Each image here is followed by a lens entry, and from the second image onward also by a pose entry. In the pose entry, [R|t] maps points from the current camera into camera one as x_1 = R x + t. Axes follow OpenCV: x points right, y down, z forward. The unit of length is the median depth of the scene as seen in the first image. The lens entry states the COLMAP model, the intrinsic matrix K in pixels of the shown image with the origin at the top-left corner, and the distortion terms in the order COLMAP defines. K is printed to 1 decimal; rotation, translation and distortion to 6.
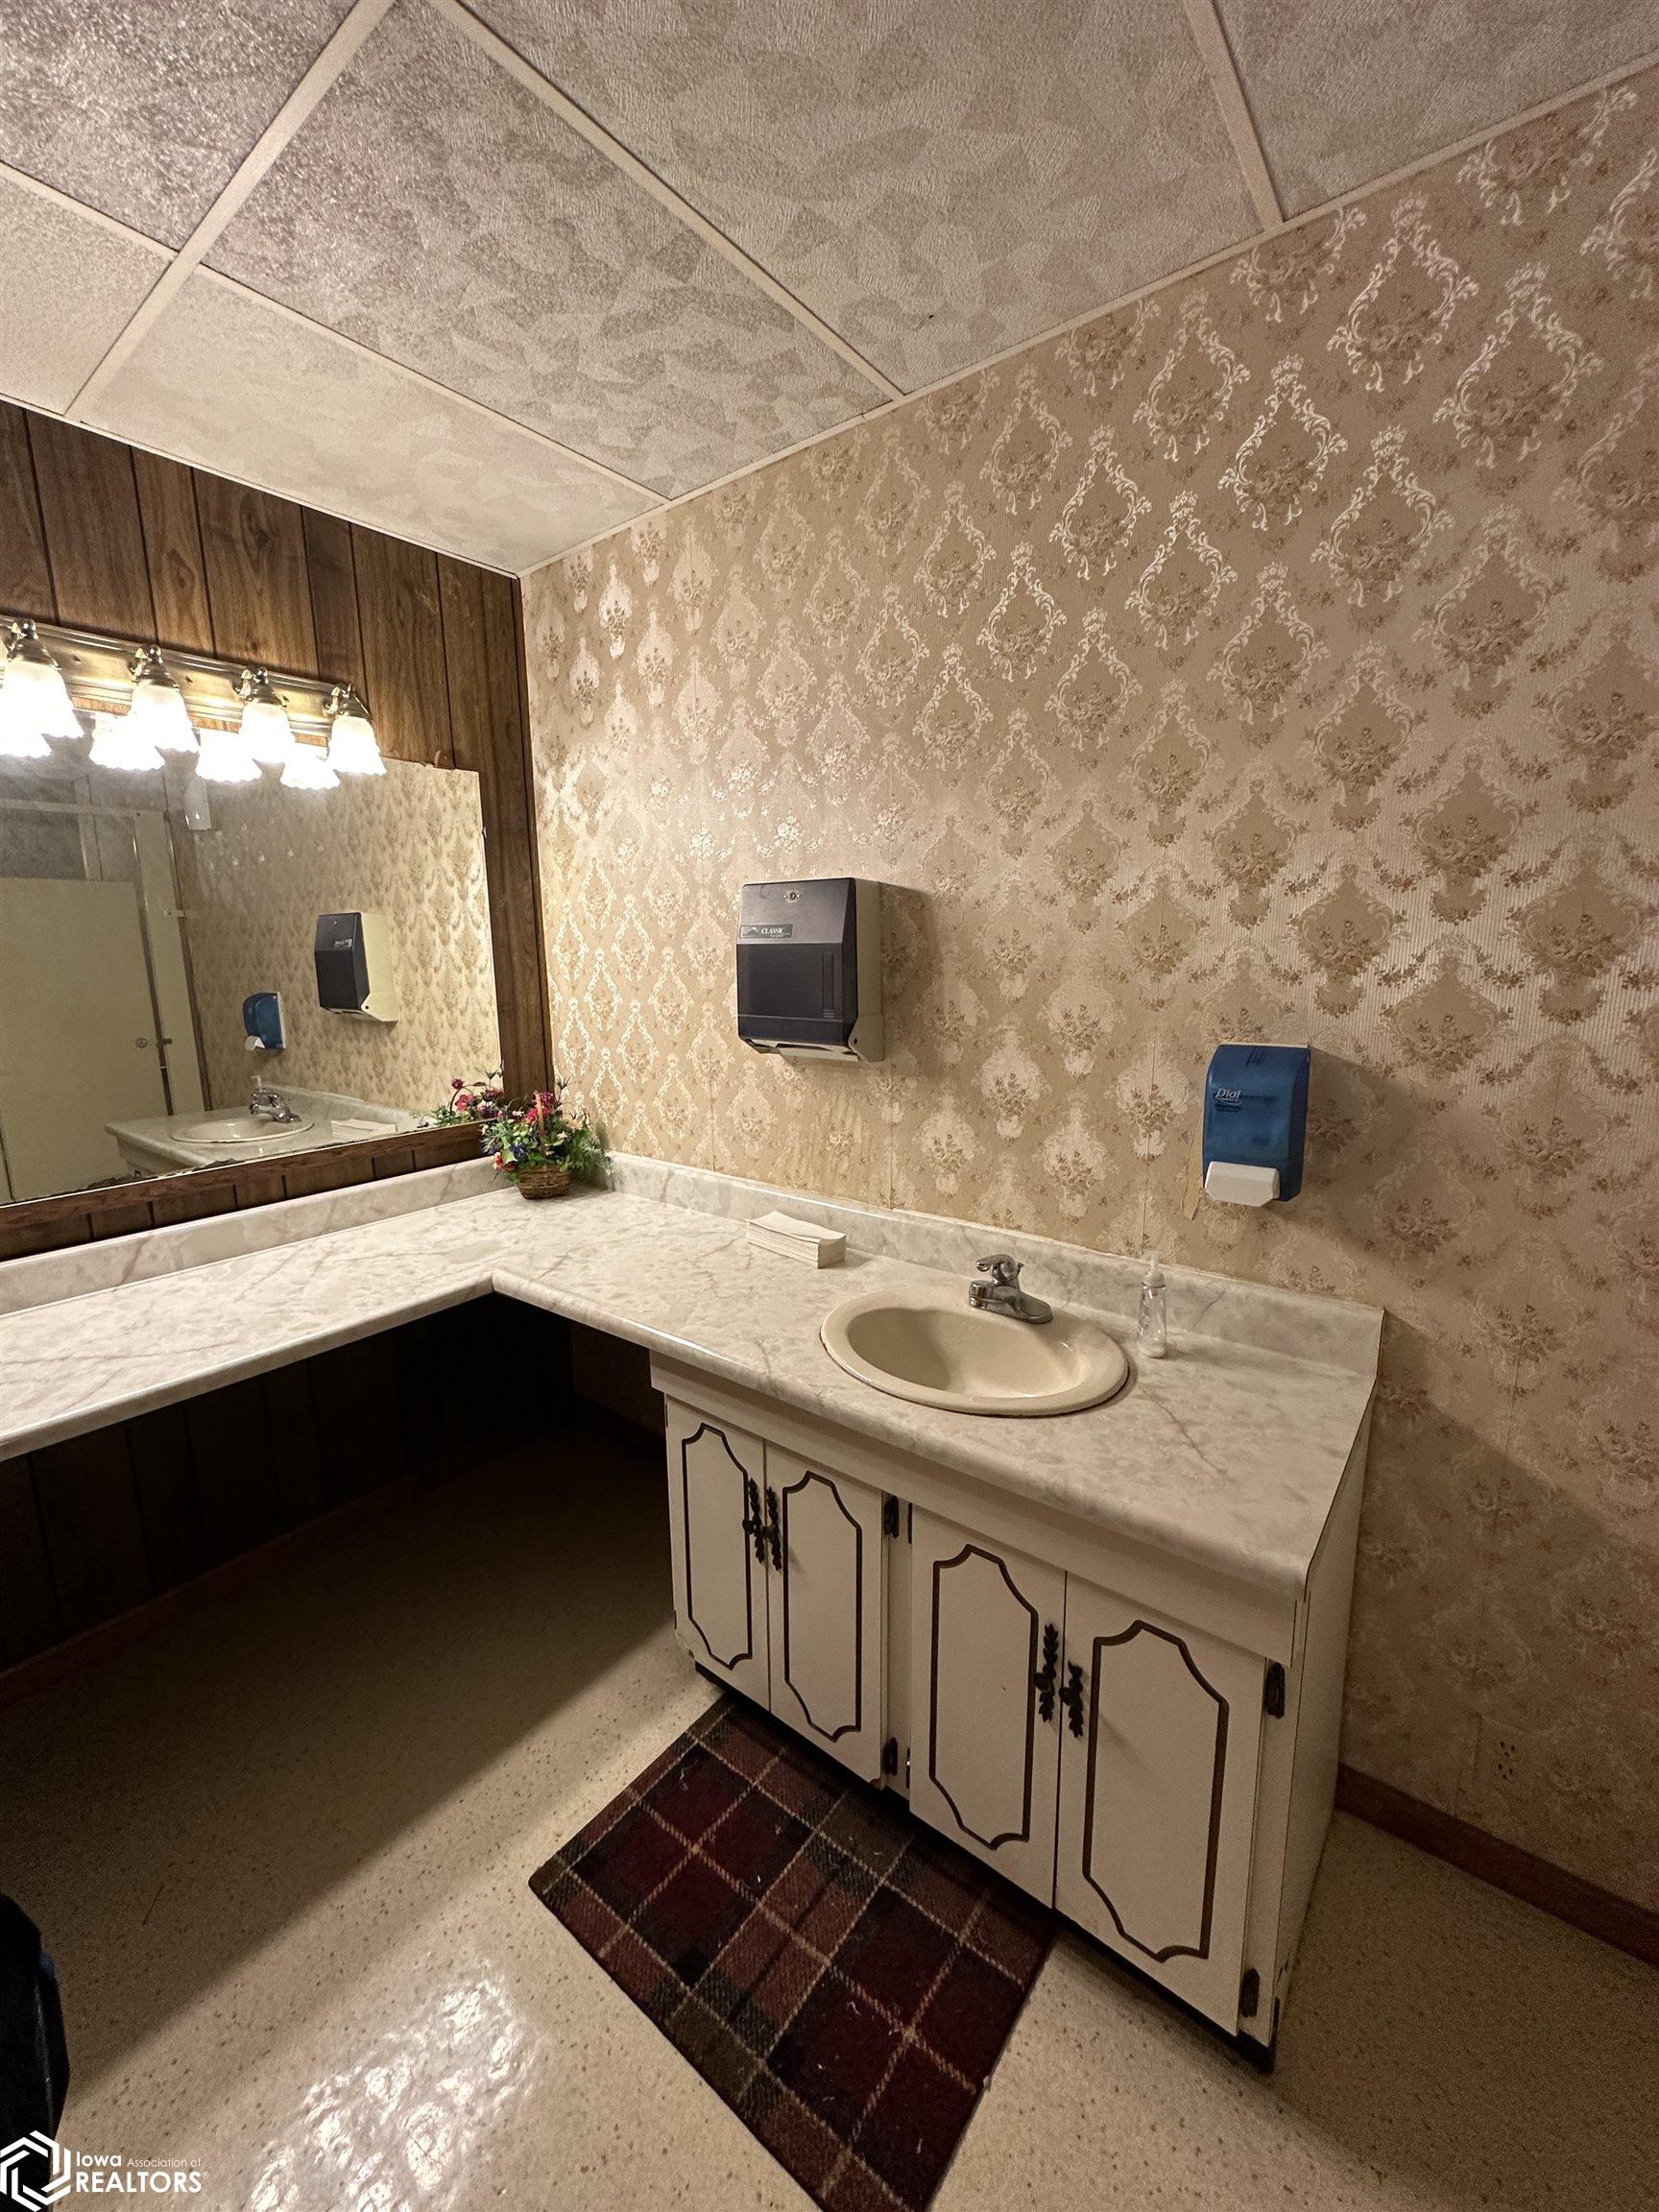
lens RADIAL K [[882.3, 0, 827.0], [0, 882.3, 1108.0], [0, 0, 1]] dist [-0.000238, 0.000224]
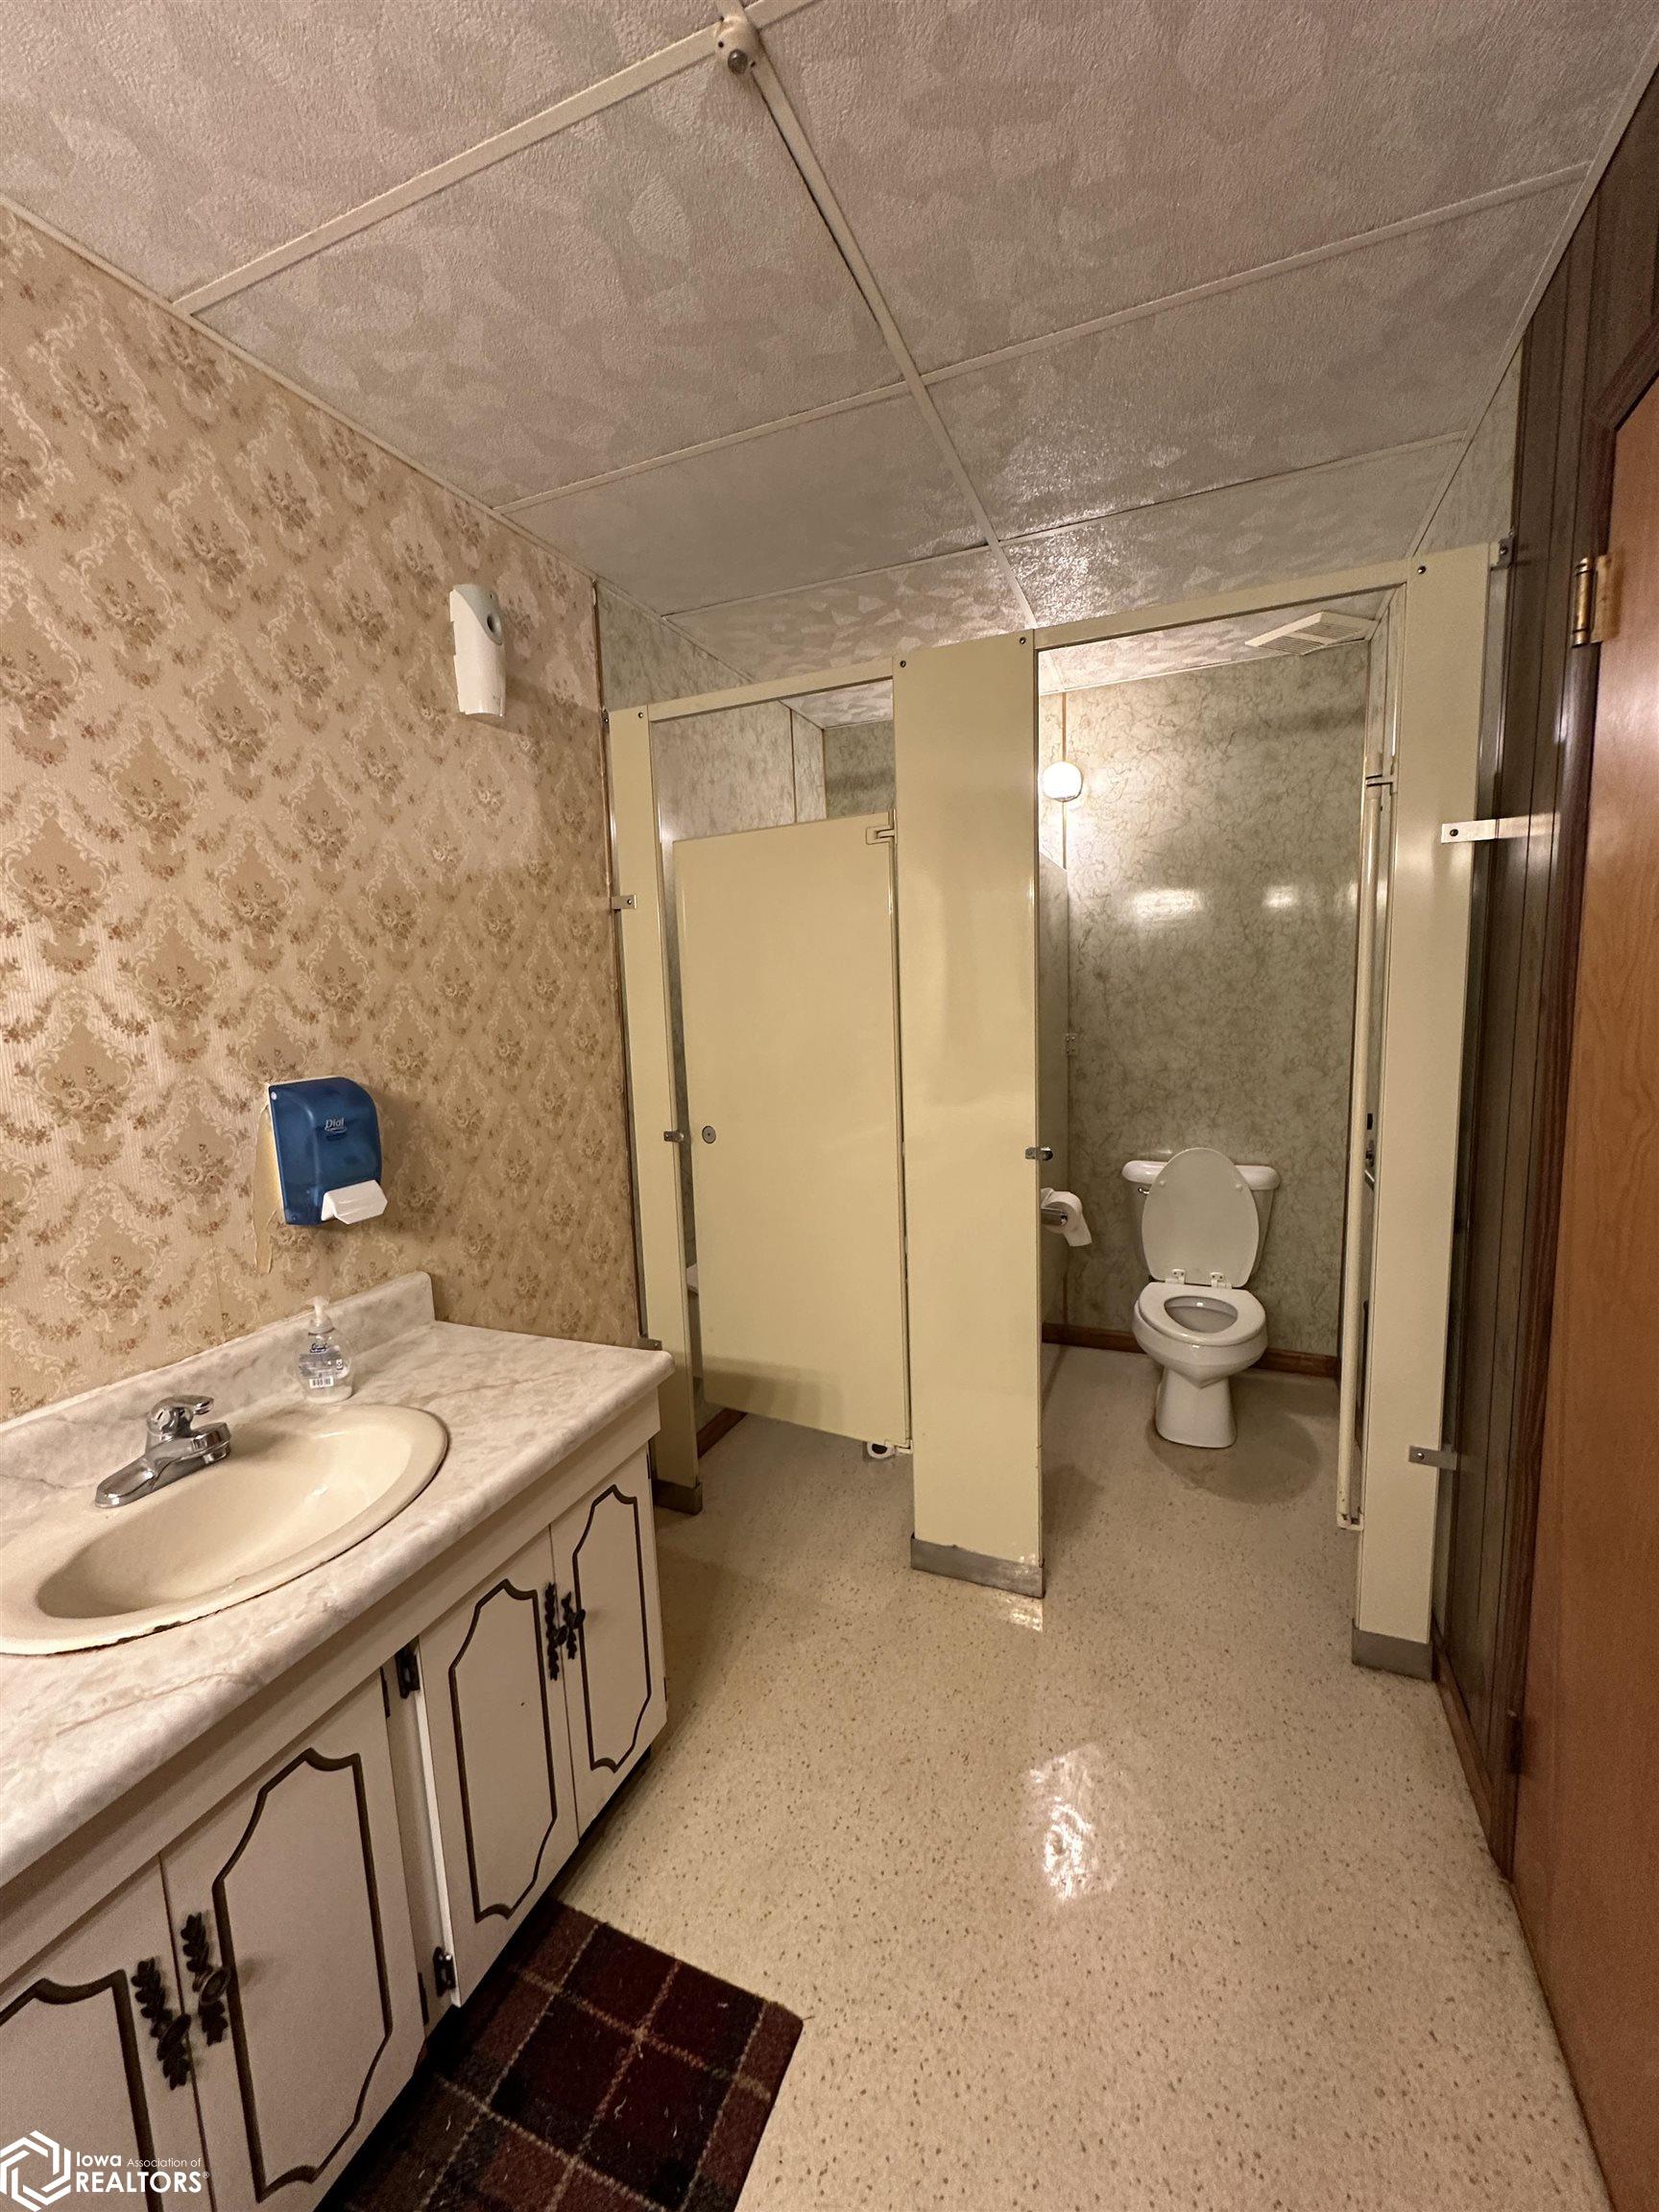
lens RADIAL K [[882.3, 0, 830.1], [0, 882.3, 1103.3], [0, 0, 1]] dist [-0.000238, 0.000224]
pose [[-0.259847, -0.103706, 0.960065, -0.743678], [0.214882, 0.963078, 0.162191, -0.085831], [-0.941438, 0.248446, -0.227968, 0.688170]]
